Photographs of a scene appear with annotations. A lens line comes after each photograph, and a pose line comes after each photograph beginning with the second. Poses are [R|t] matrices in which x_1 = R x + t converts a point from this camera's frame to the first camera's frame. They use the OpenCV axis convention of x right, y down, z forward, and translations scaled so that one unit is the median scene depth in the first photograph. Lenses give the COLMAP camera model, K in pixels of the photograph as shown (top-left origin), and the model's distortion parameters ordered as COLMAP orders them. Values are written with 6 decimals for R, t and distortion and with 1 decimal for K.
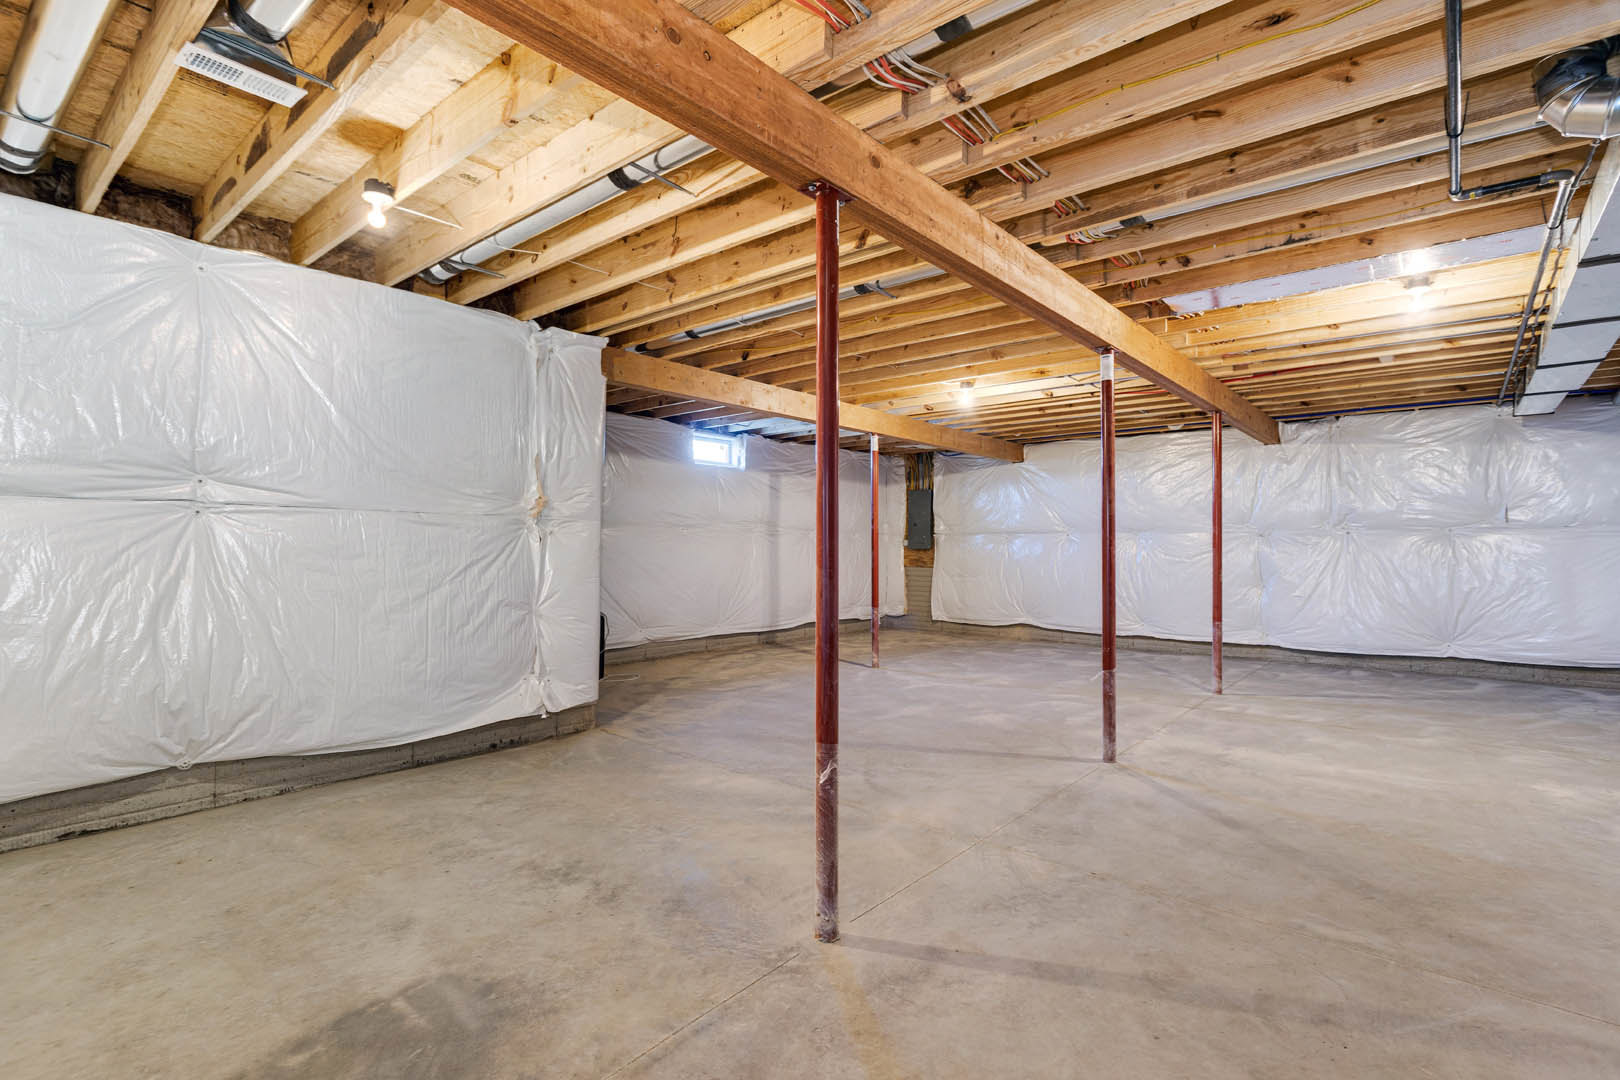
lens RADIAL K [[762.7, 0, 807.9], [0, 762.7, 543.4], [0, 0, 1]] dist [0.009955, 0.001059]
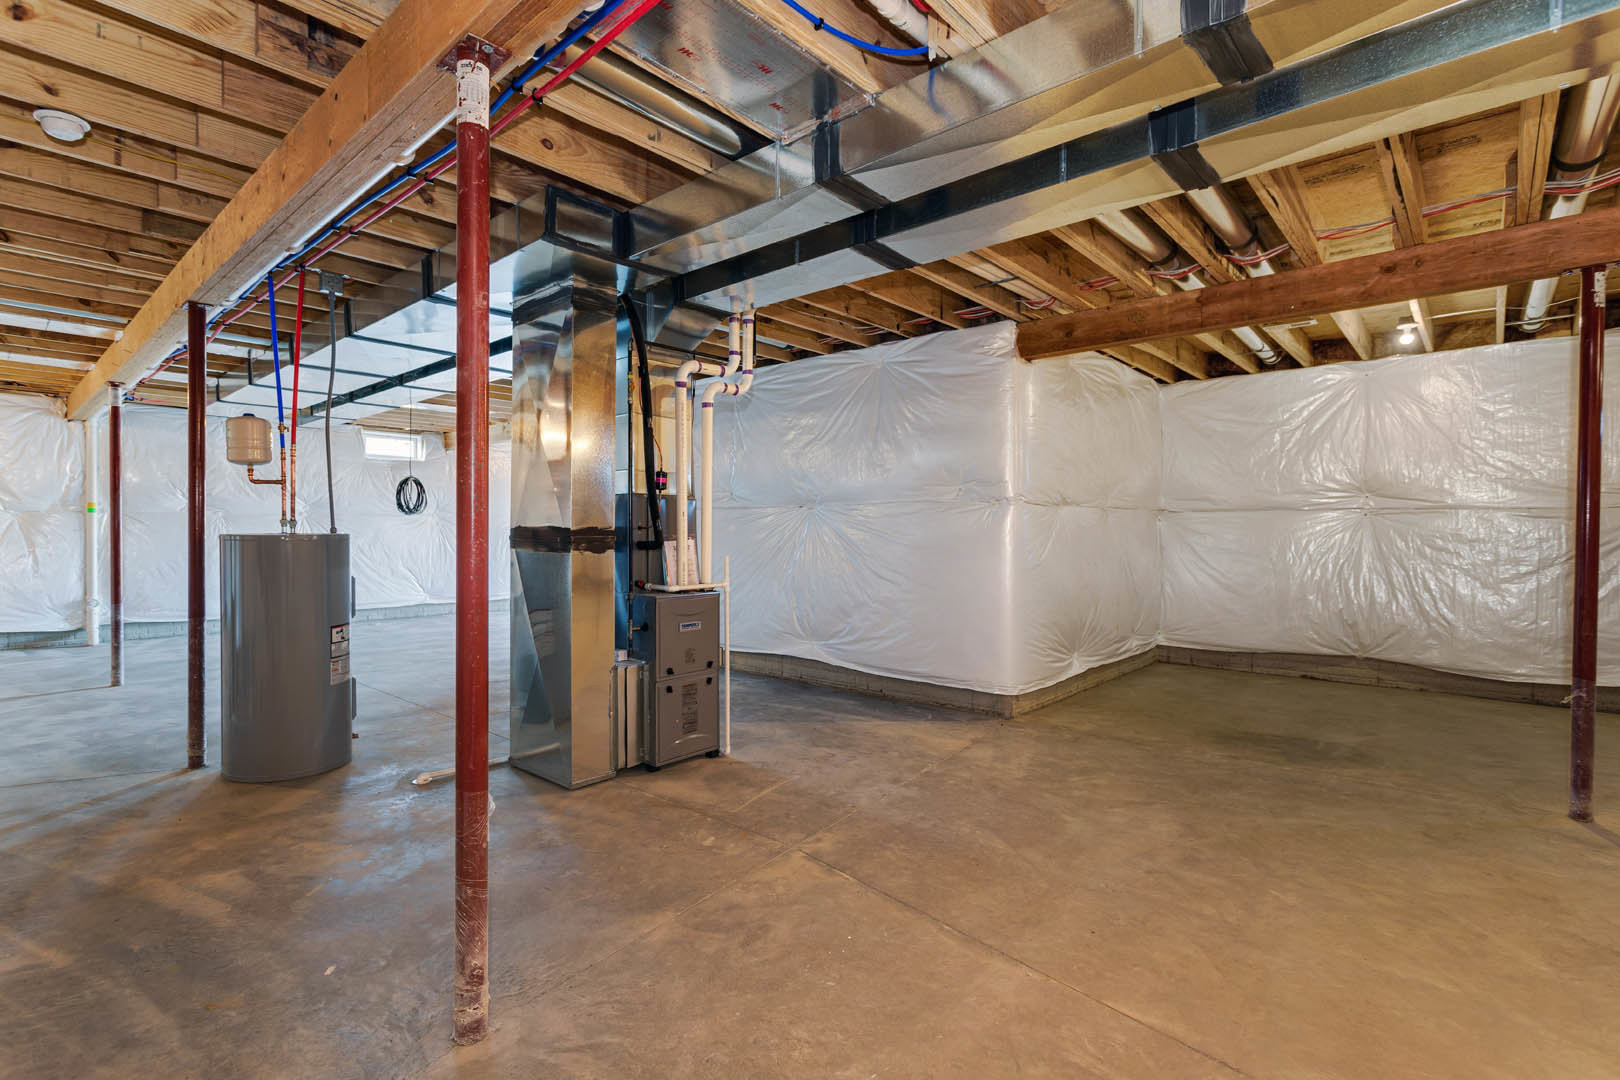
lens RADIAL K [[762.7, 0, 807.8], [0, 762.7, 540.5], [0, 0, 1]] dist [0.009955, 0.001059]
pose [[-0.022809, 0.006024, -0.999722, 1.026125], [0.007541, 0.999954, 0.005854, -0.003837], [0.999711, -0.007406, -0.022853, -0.252002]]
